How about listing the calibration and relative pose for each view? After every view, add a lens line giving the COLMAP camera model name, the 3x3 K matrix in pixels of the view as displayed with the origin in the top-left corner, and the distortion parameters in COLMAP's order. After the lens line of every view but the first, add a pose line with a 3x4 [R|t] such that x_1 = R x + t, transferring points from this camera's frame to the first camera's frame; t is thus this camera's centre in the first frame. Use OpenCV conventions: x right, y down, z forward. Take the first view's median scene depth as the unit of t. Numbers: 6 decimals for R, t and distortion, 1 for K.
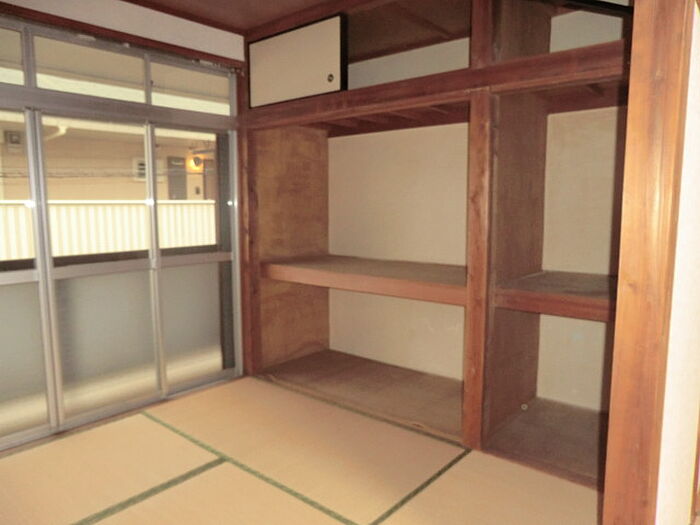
lens RADIAL K [[516.9, 0, 350.0], [0, 516.9, 262.5], [0, 0, 1]] dist [-0.105050, 0.114050]
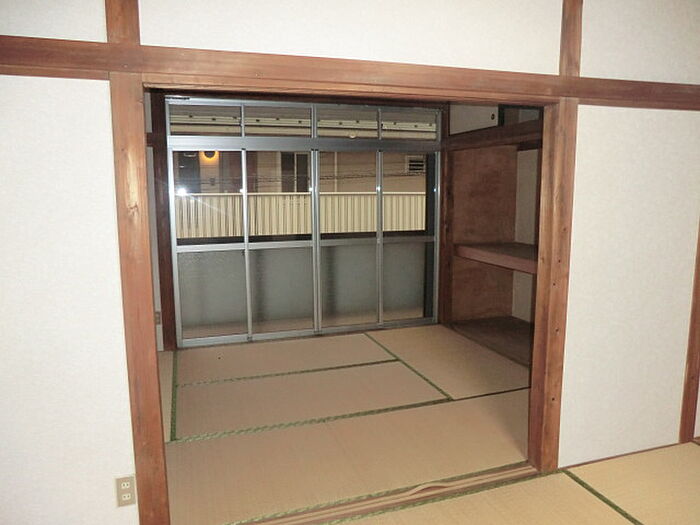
lens RADIAL K [[516.9, 0, 350.0], [0, 516.9, 262.5], [0, 0, 1]] dist [-0.105050, 0.114050]
pose [[0.853271, 0.071010, -0.516611, 0.332057], [-0.058072, 0.997462, 0.041188, 0.008045], [0.518224, -0.005144, 0.855229, -0.368243]]
